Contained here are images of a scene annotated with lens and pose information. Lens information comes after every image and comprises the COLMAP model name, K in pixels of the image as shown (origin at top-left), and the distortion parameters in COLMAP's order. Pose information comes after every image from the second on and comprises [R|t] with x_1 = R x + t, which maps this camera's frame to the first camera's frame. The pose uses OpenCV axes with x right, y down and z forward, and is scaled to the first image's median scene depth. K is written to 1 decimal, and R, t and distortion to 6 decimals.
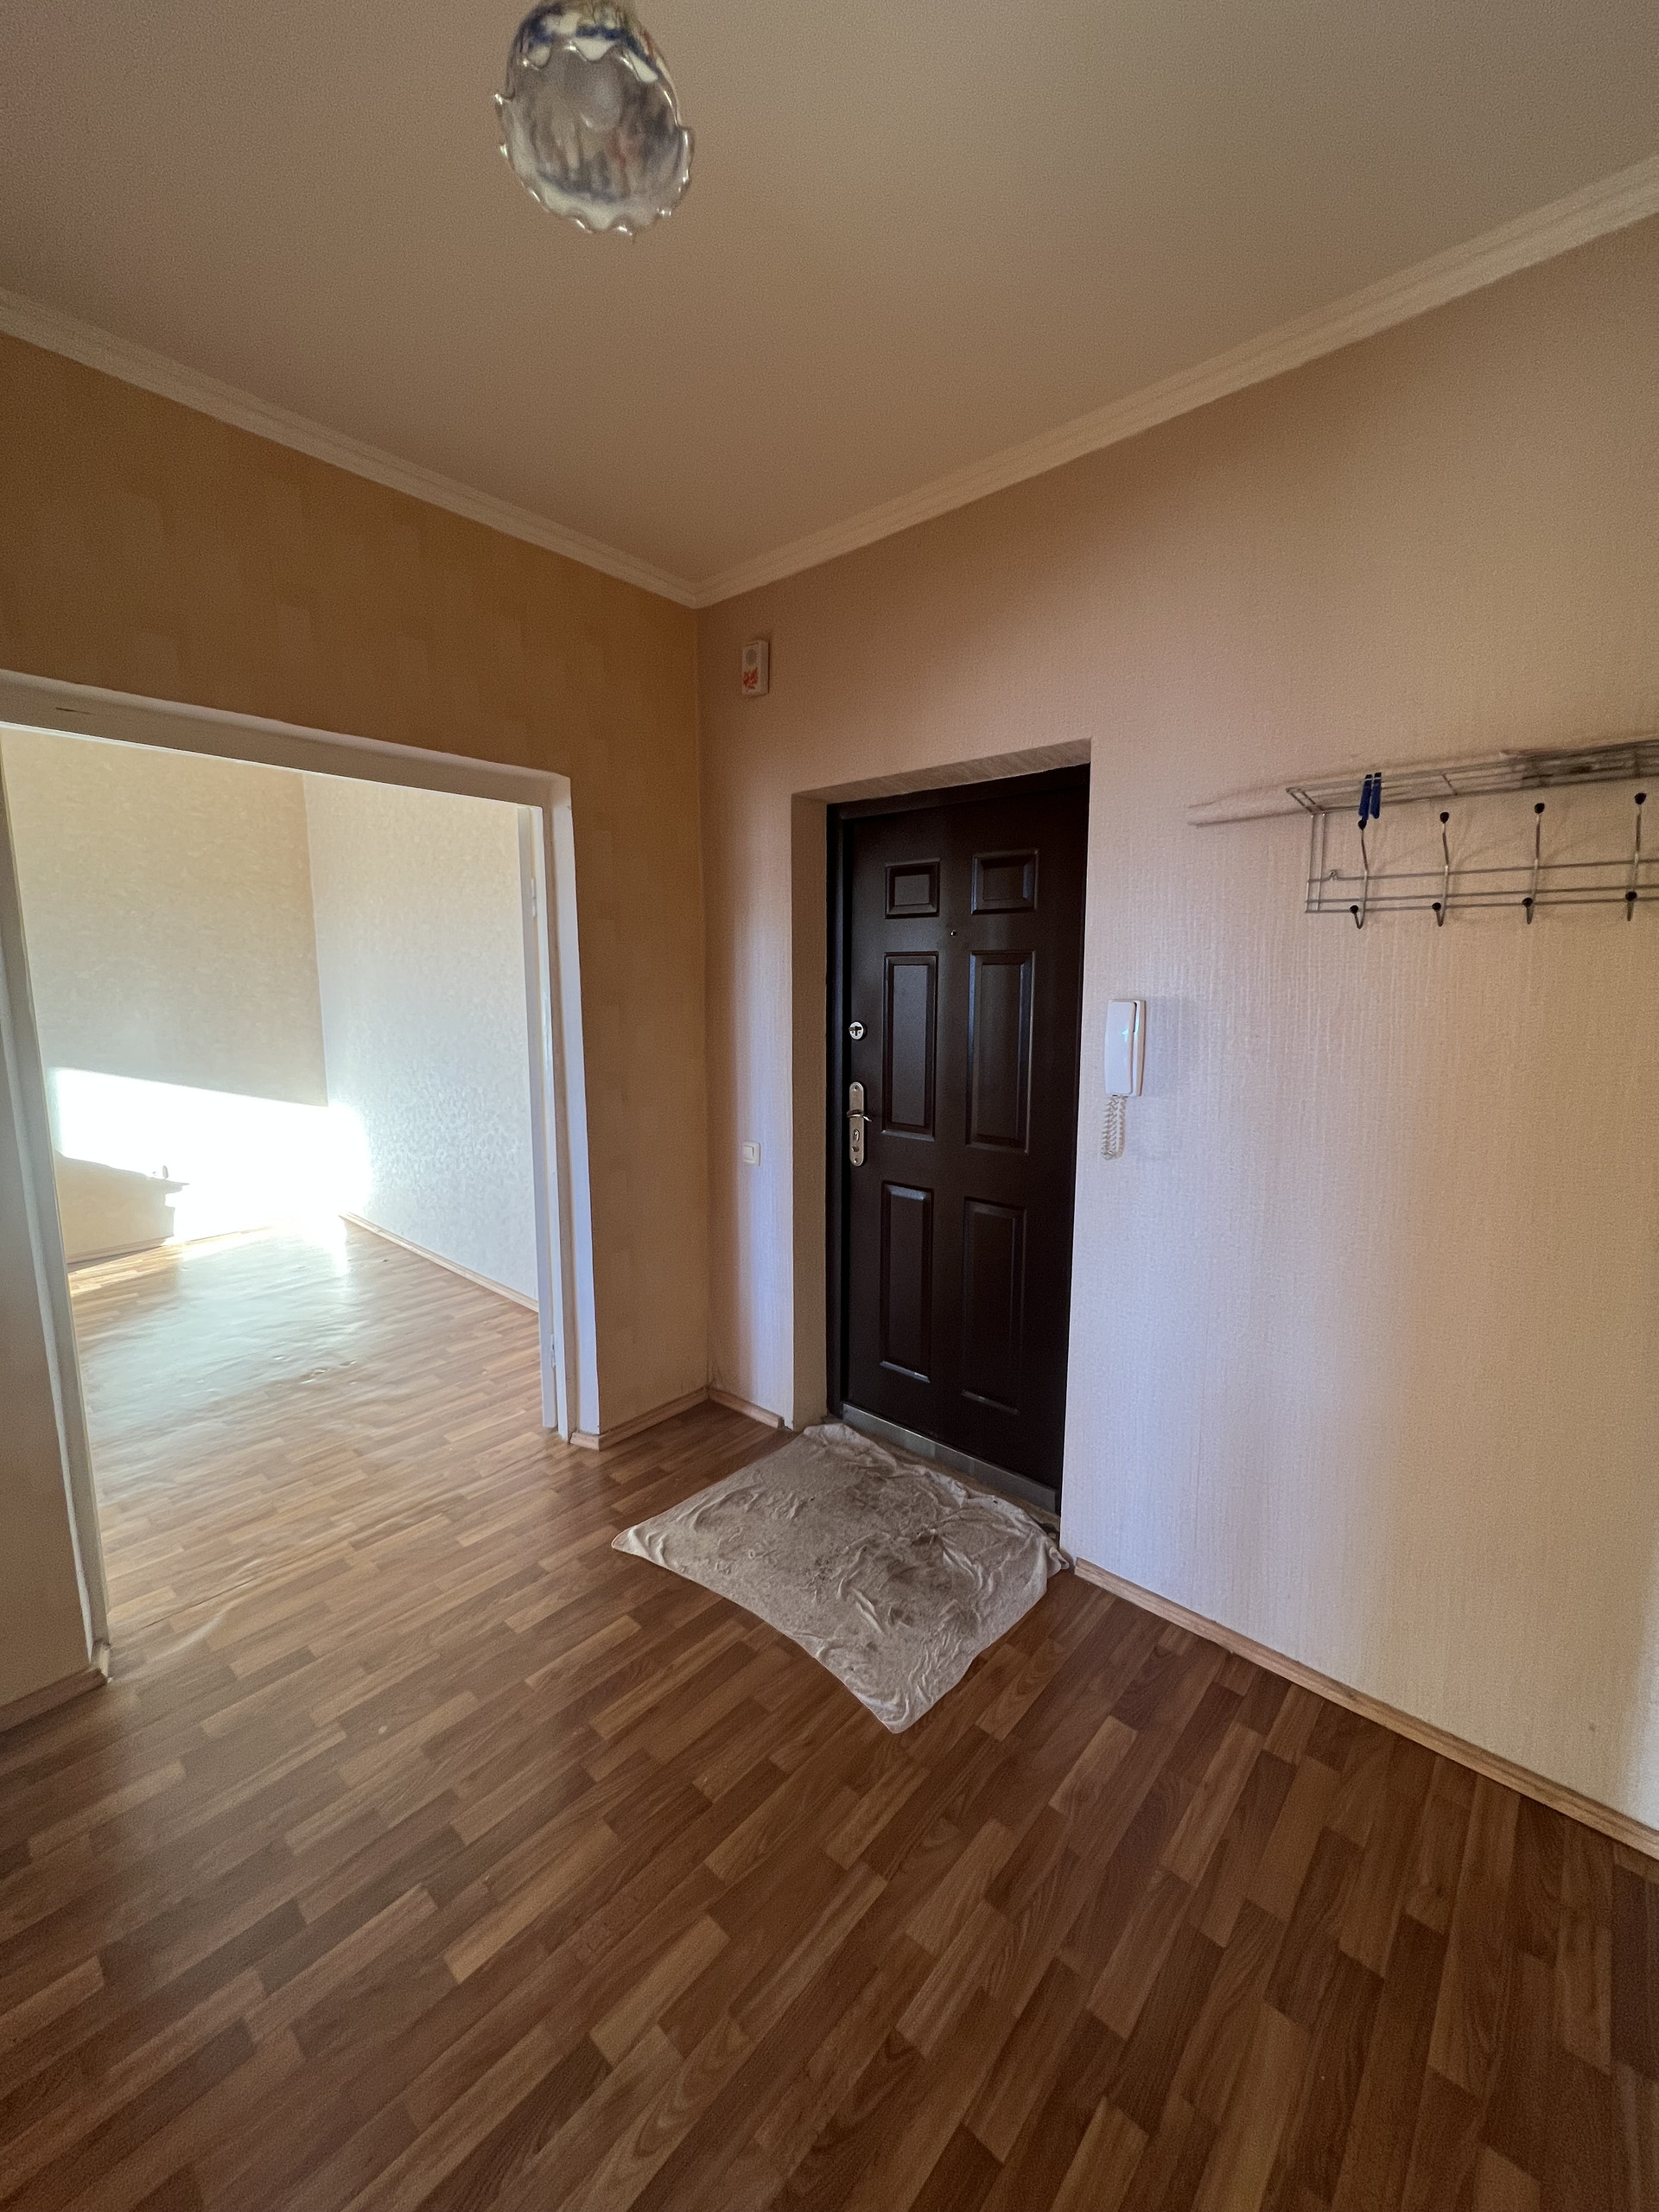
lens RADIAL K [[849.2, 0, 807.1], [0, 849.2, 1217.0], [0, 0, 1]] dist [0.000926, -0.000840]
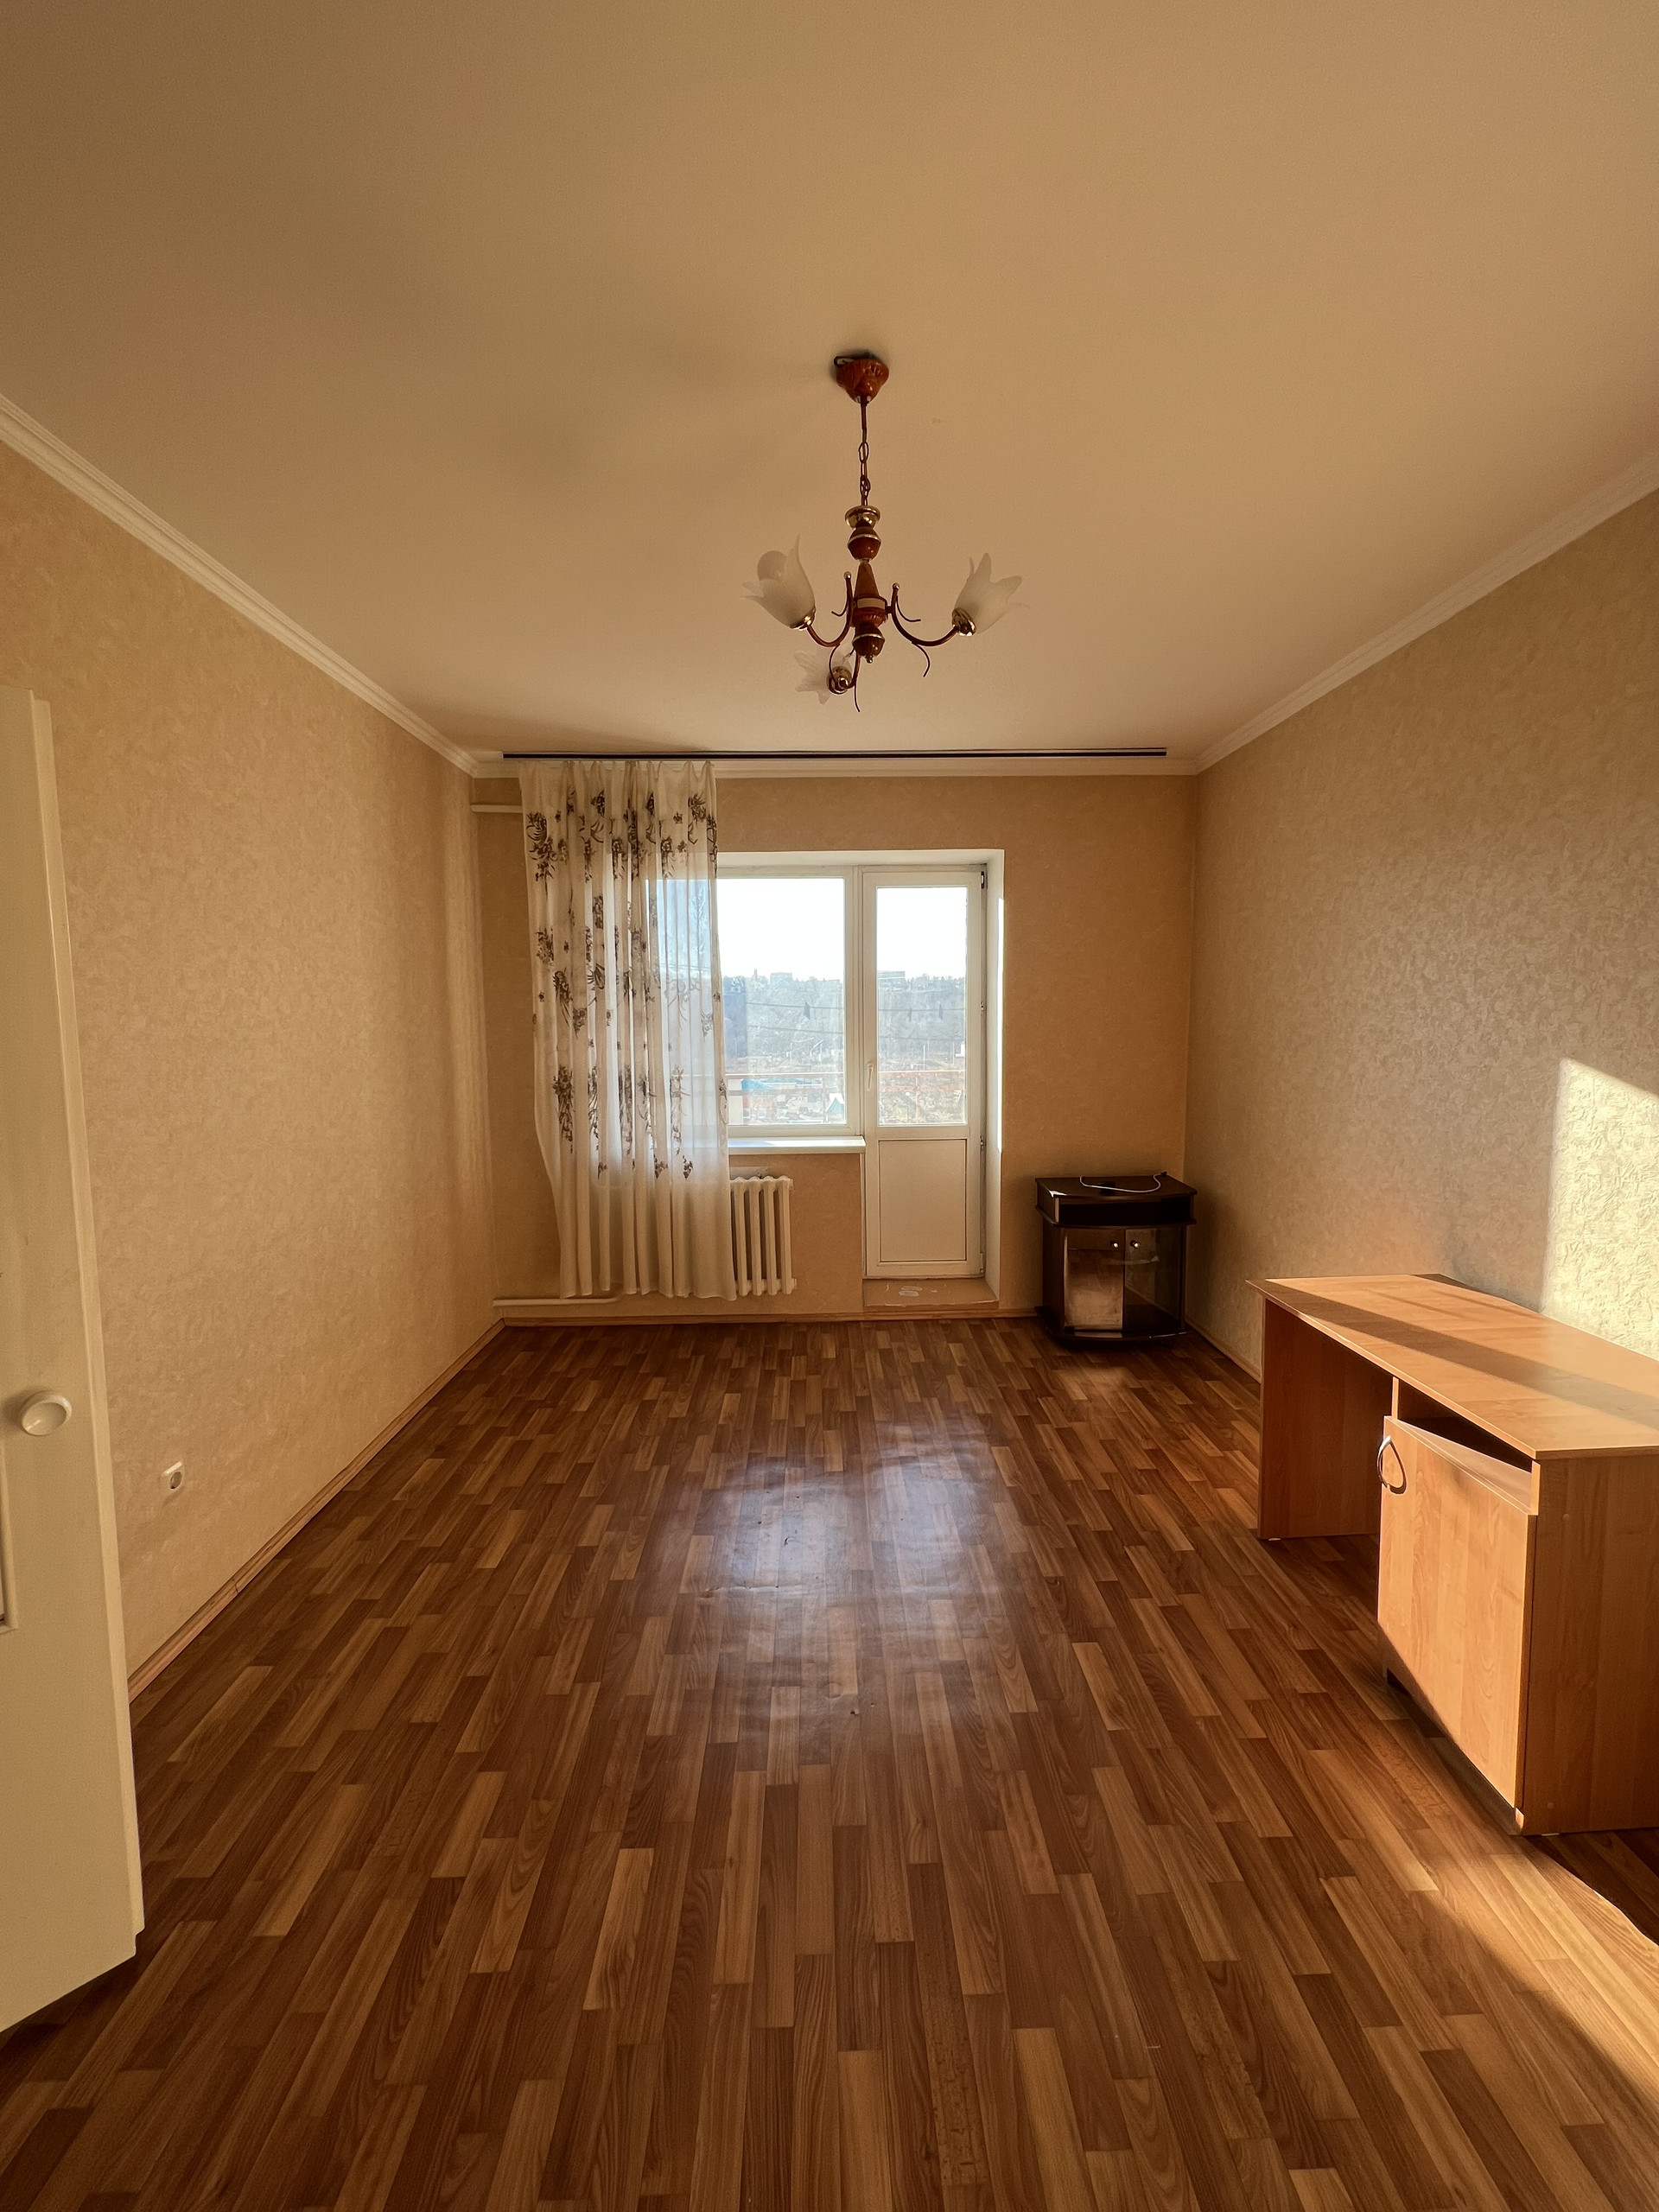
lens RADIAL K [[895.5, 0, 845.3], [0, 895.5, 1098.0], [0, 0, 1]] dist [-0.003648, -0.001445]
pose [[0.714619, -0.060194, 0.696920, -0.795072], [0.202039, 0.971591, -0.123252, -0.055462], [-0.669702, 0.228883, 0.706479, 0.213653]]
